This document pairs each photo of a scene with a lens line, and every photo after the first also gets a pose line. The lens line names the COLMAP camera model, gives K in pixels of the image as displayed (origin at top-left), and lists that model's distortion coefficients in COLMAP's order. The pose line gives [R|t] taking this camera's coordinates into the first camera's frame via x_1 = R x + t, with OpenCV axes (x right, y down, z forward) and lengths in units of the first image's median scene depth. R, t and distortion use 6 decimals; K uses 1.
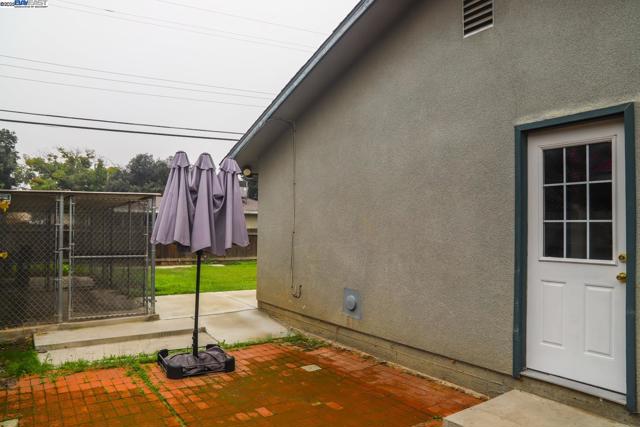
lens RADIAL K [[460.6, 0, 320.1], [0, 460.6, 214.7], [0, 0, 1]] dist [-0.093189, 0.058086]
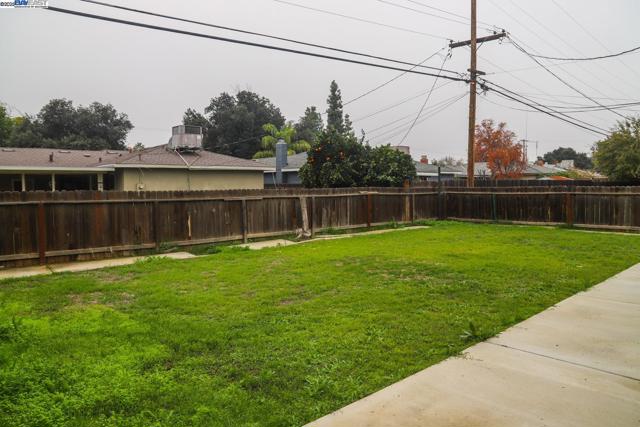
lens RADIAL K [[460.6, 0, 319.4], [0, 460.6, 212.1], [0, 0, 1]] dist [-0.093189, 0.058086]
pose [[0.991249, -0.029804, 0.128594, -0.047746], [0.018797, 0.996120, 0.085977, 0.003837], [-0.130657, -0.082807, 0.987963, 0.160820]]
